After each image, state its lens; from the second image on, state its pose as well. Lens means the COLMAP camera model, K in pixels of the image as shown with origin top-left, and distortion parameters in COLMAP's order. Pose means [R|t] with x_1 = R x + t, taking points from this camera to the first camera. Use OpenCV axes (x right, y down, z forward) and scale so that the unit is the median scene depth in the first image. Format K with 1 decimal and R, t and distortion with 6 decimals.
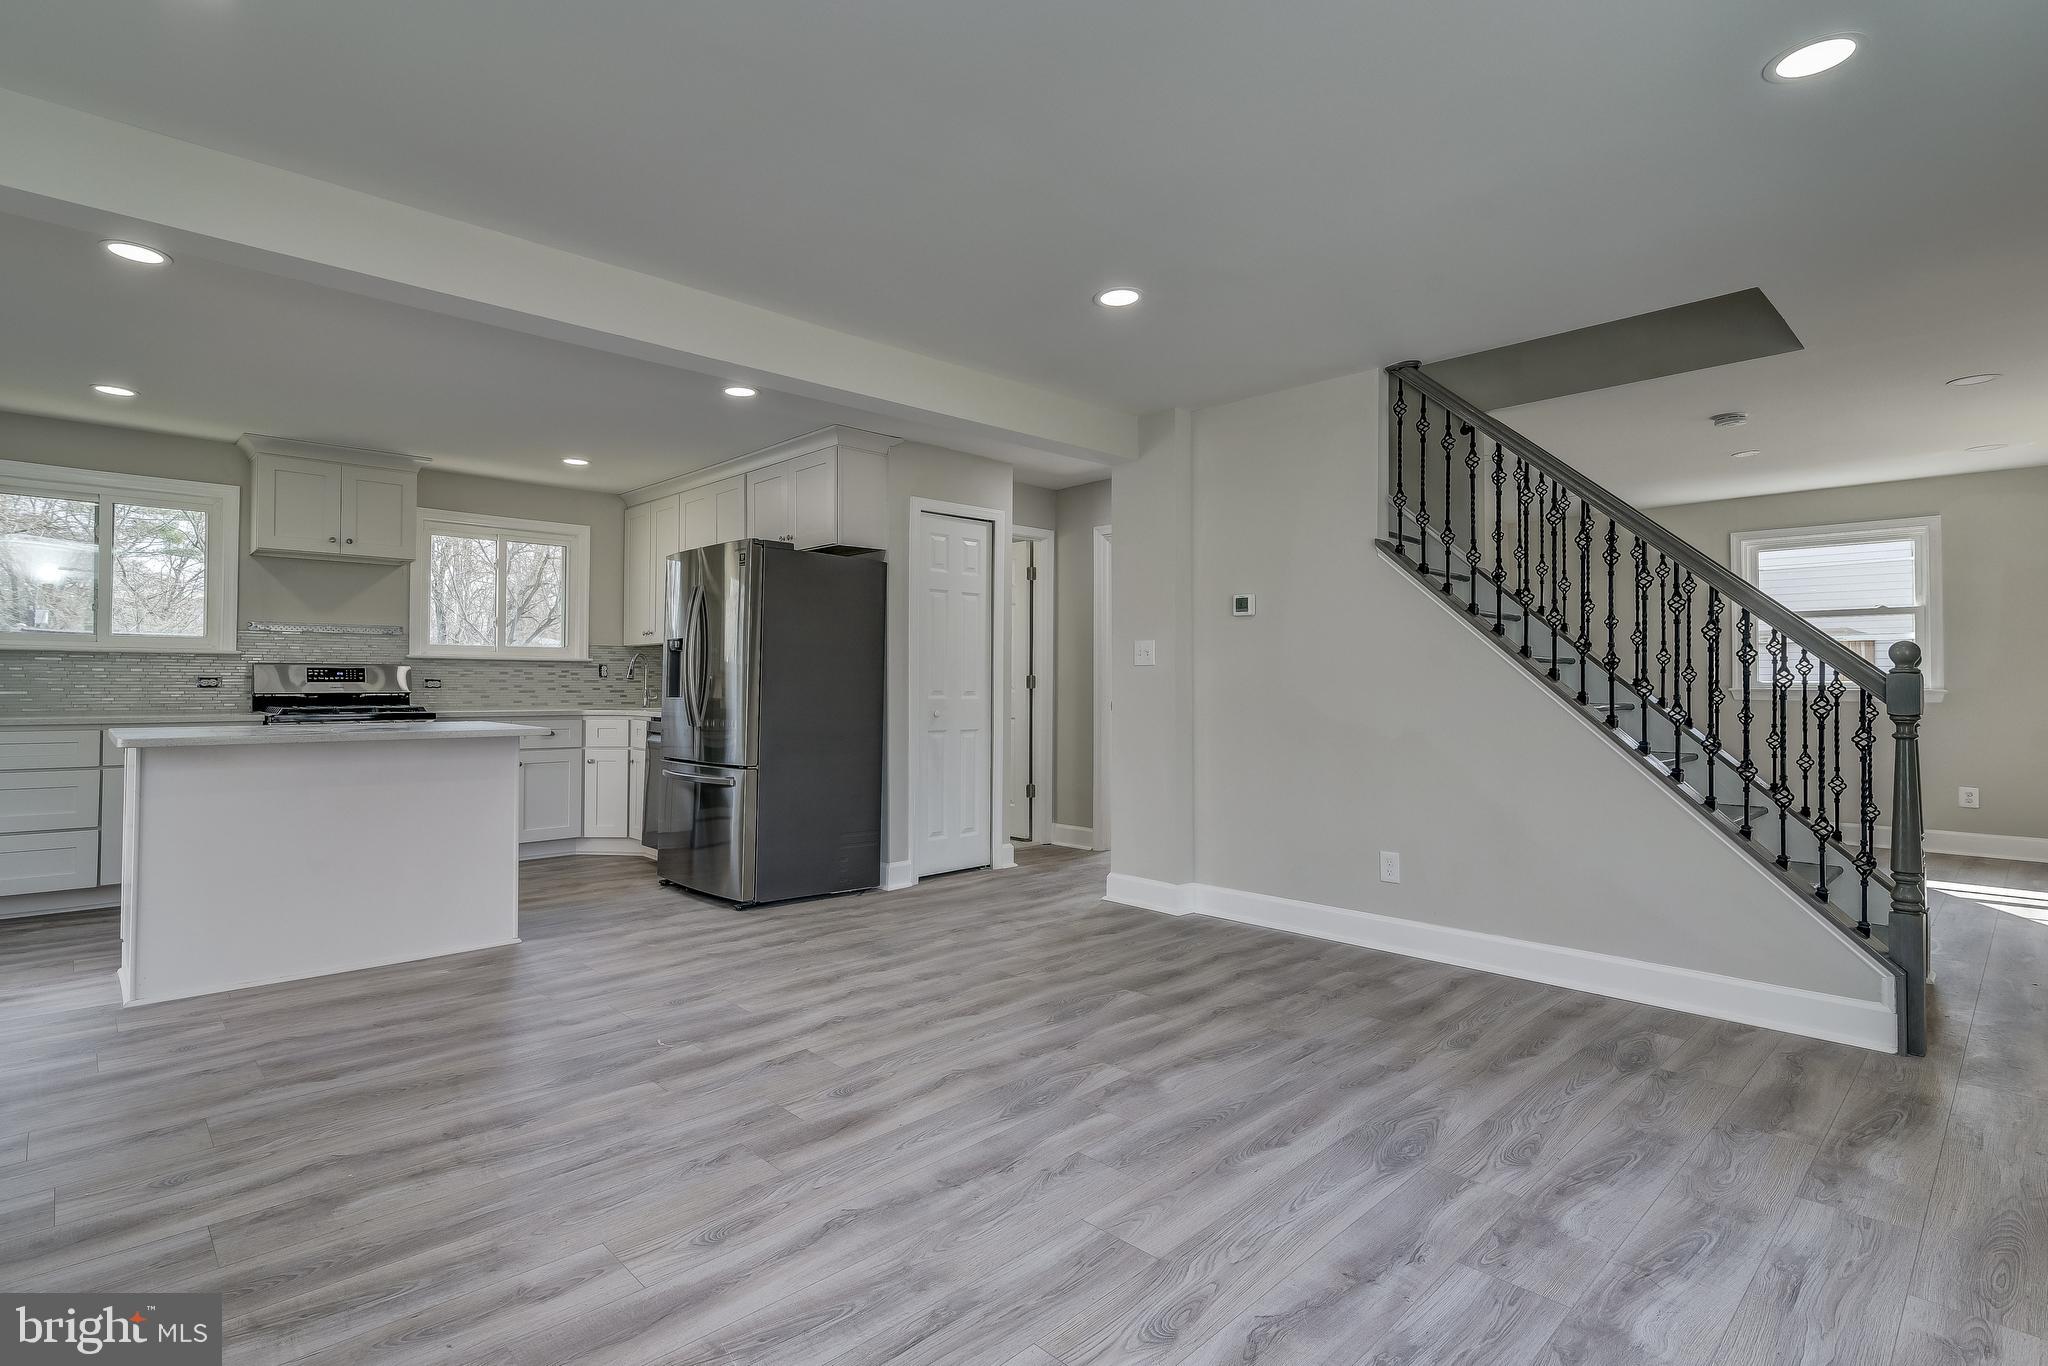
lens RADIAL K [[991.6, 0, 1008.1], [0, 991.6, 665.5], [0, 0, 1]] dist [-0.003367, 0.000157]
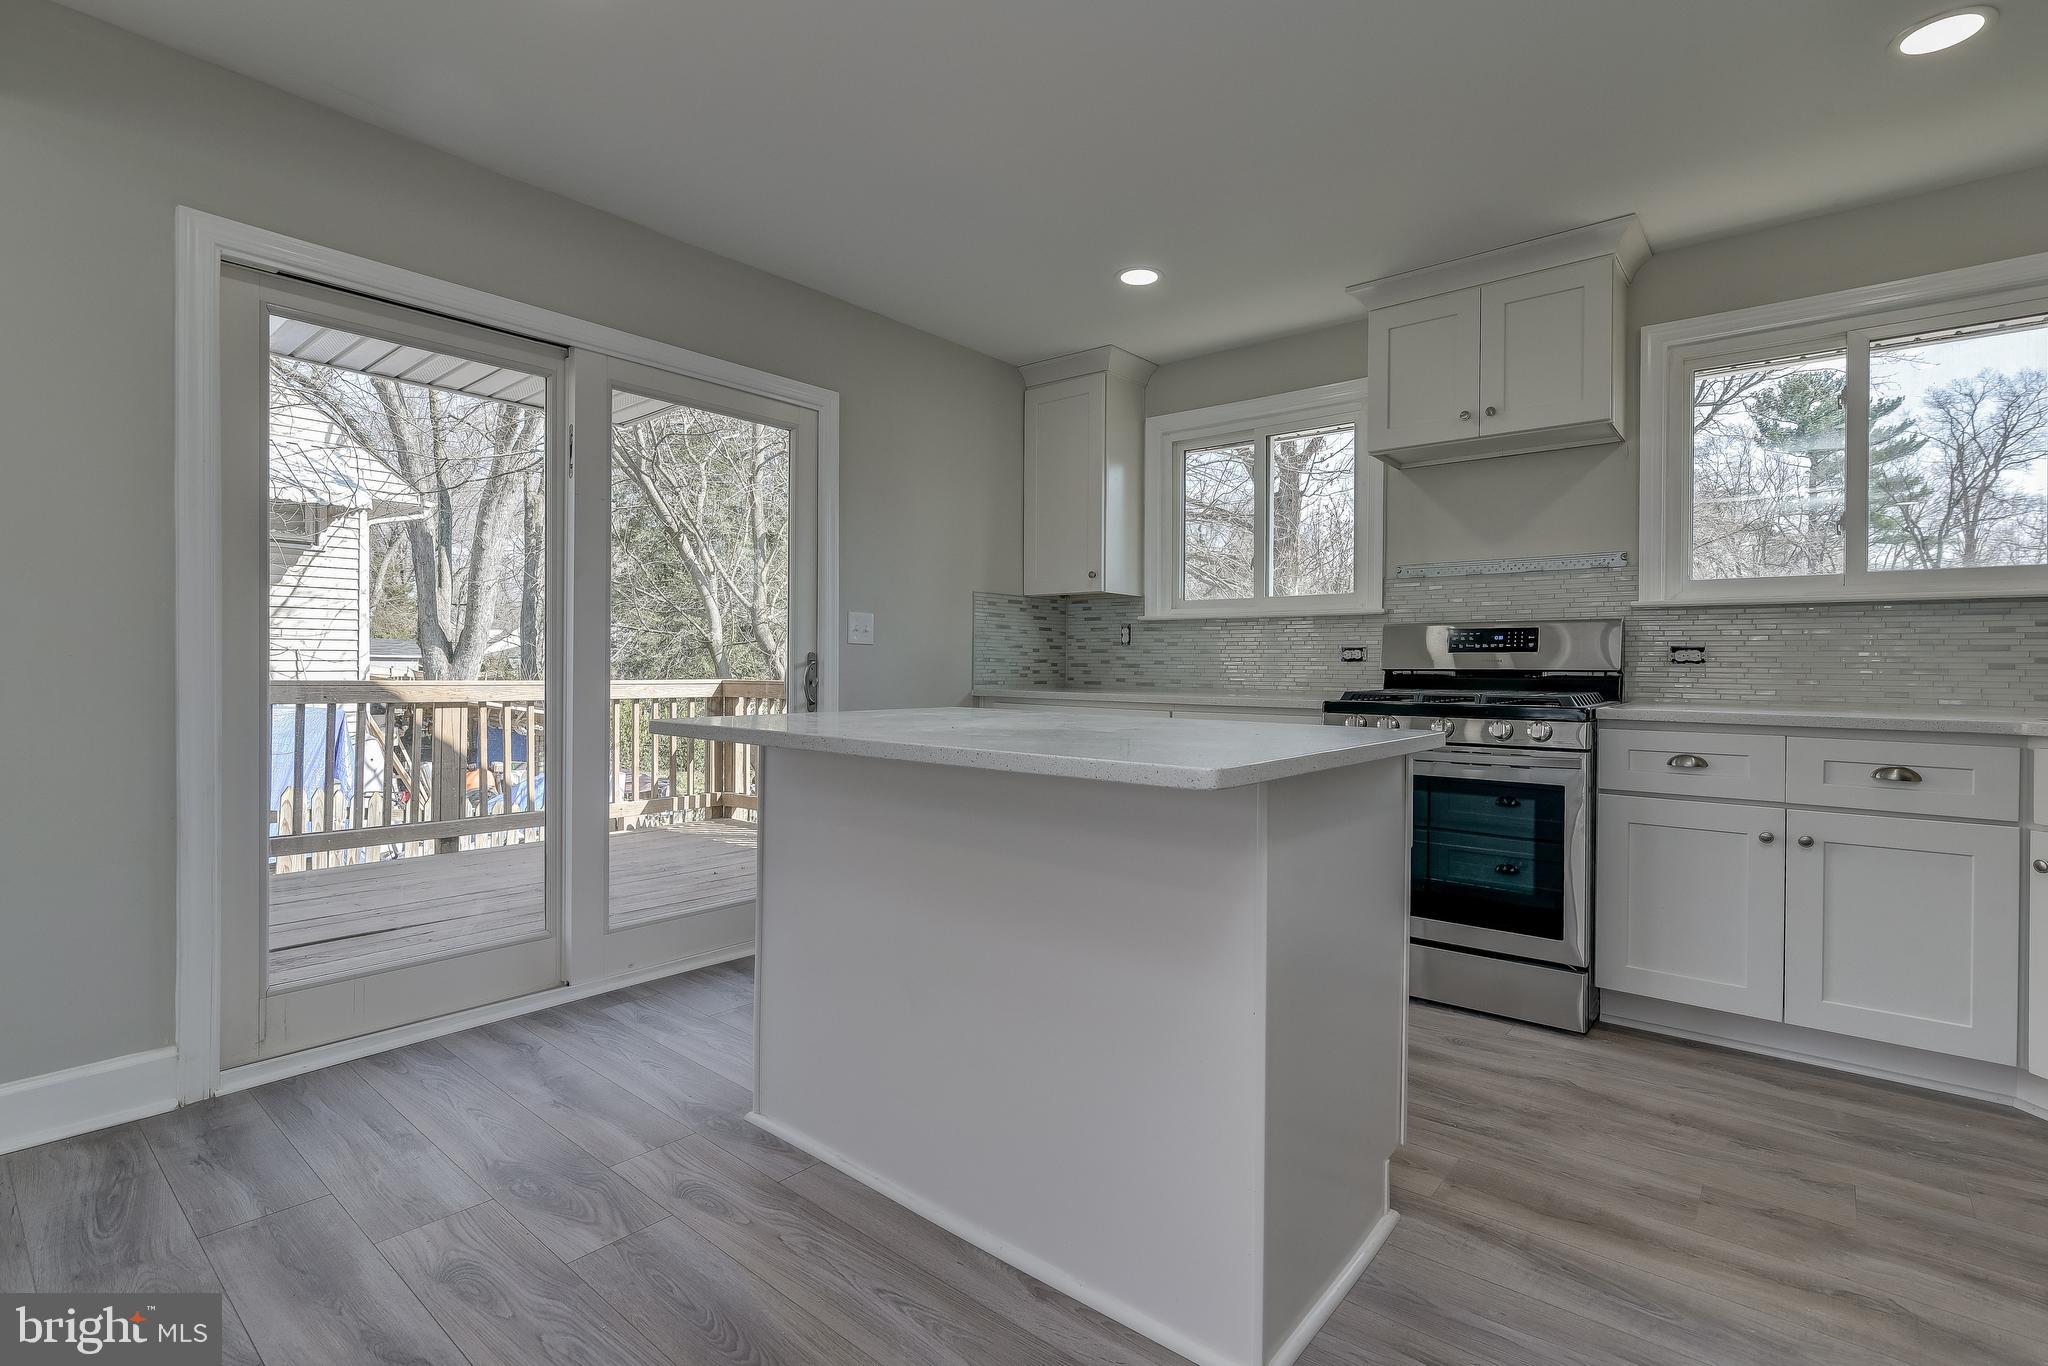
lens RADIAL K [[944.2, 0, 1019.0], [0, 944.2, 670.1], [0, 0, 1]] dist [-0.008651, 0.002763]
pose [[0.104419, 0.003306, -0.994528, -0.164715], [0.012456, 0.999912, 0.004631, 0.026012], [0.994455, -0.012871, 0.104368, 0.786128]]
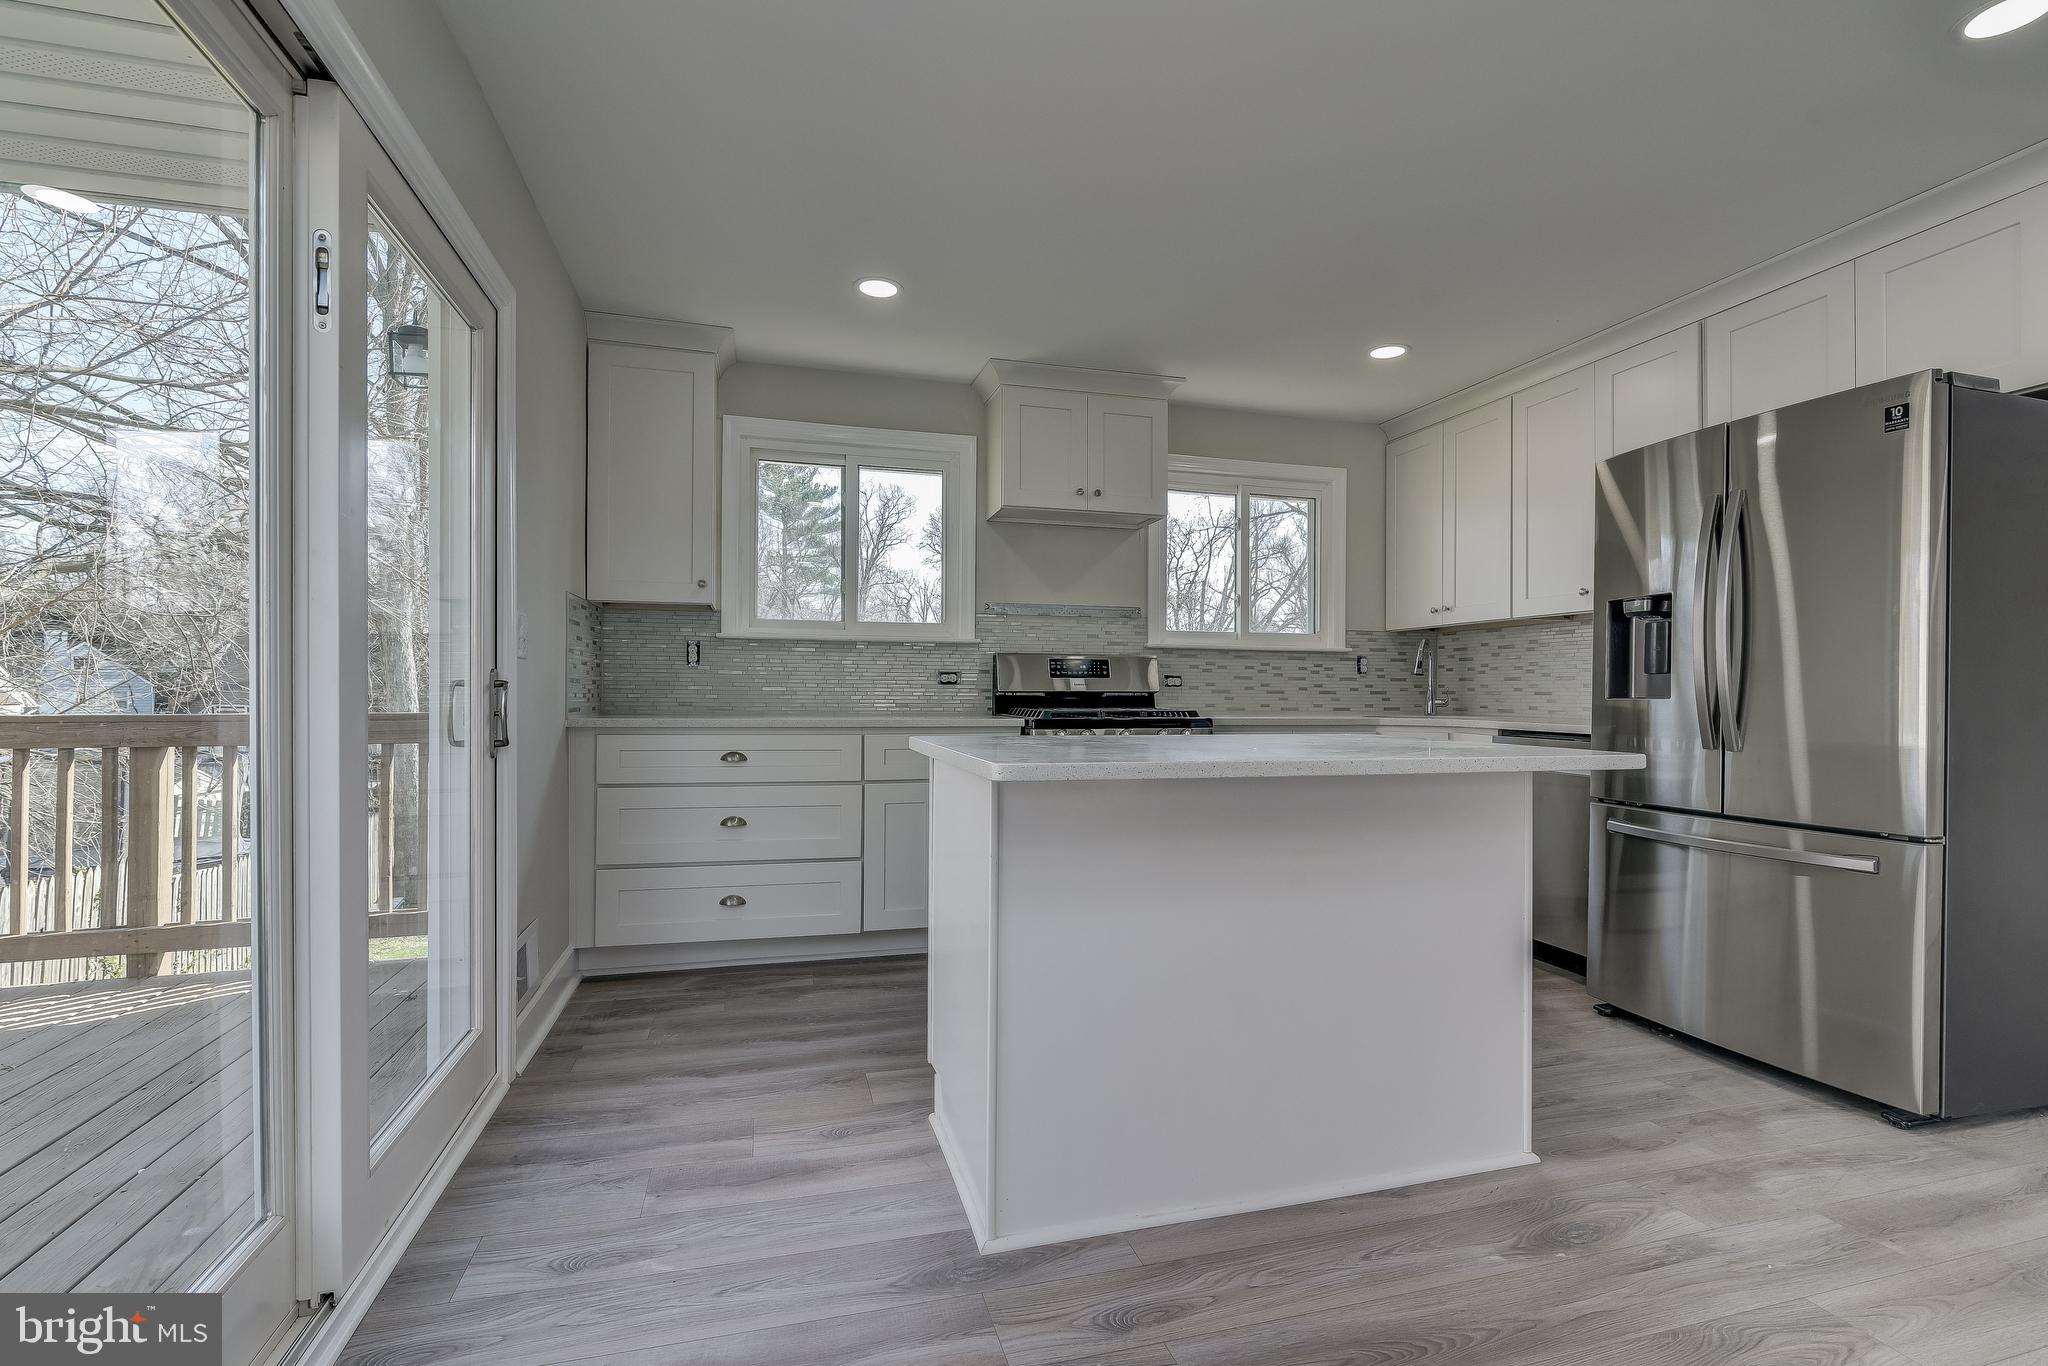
lens RADIAL K [[944.2, 0, 1031.6], [0, 944.2, 687.6], [0, 0, 1]] dist [-0.008651, 0.002763]
pose [[0.884945, -0.001181, -0.465694, -0.441387], [0.006002, 0.999943, 0.008869, 0.021438], [0.465657, -0.010644, 0.884902, 0.392800]]
